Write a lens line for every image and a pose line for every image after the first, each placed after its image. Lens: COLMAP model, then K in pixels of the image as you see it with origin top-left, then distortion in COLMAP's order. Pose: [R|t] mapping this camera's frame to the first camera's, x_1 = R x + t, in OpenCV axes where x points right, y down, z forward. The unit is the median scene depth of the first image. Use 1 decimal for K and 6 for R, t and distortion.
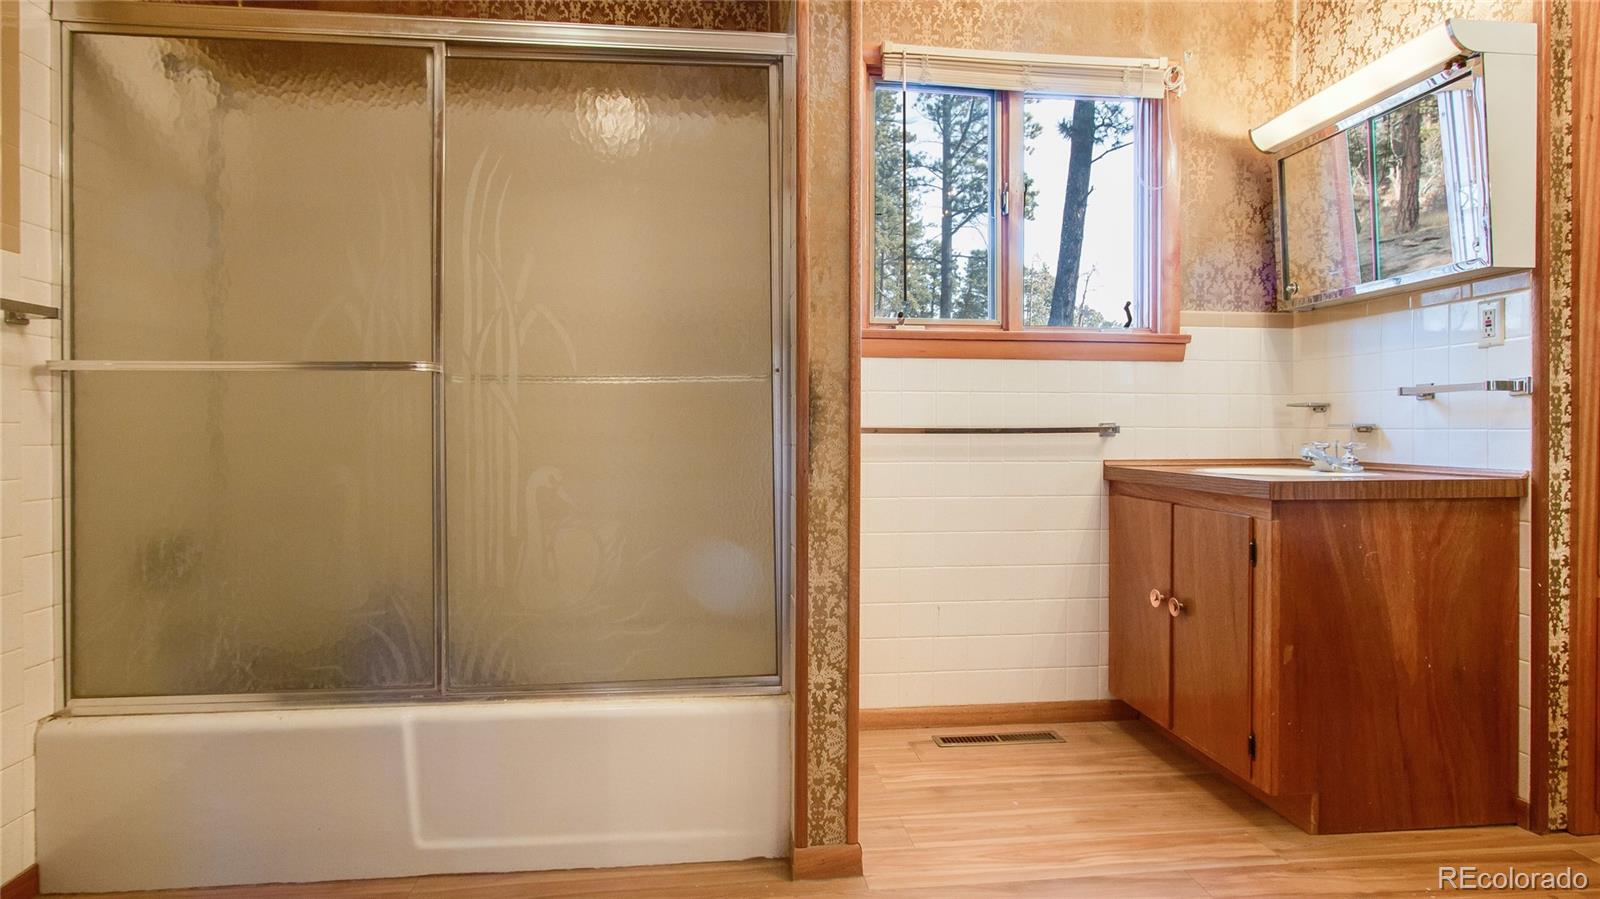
lens RADIAL K [[930.4, 0, 798.9], [0, 930.4, 406.1], [0, 0, 1]] dist [-0.003109, 0.000580]
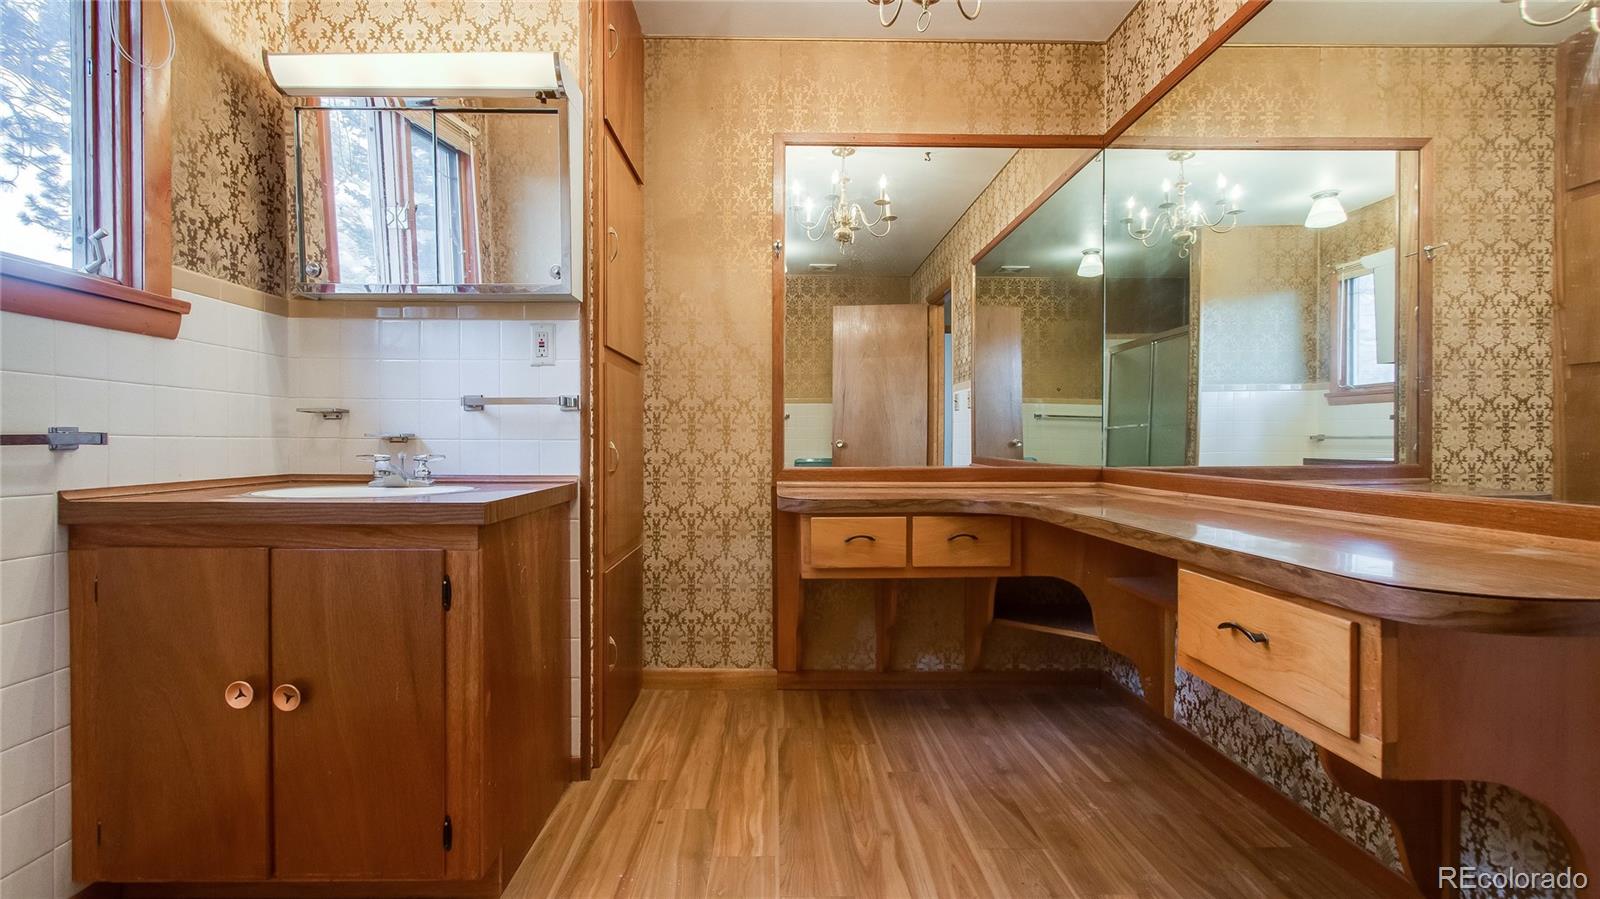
lens RADIAL K [[735.8, 0, 786.1], [0, 735.8, 448.8], [0, 0, 1]] dist [-0.002831, -0.000078]
pose [[0.080825, -0.008545, 0.996692, -0.102299], [-0.027271, 0.999570, 0.010781, 0.016496], [-0.996355, -0.028052, 0.080557, 0.582594]]
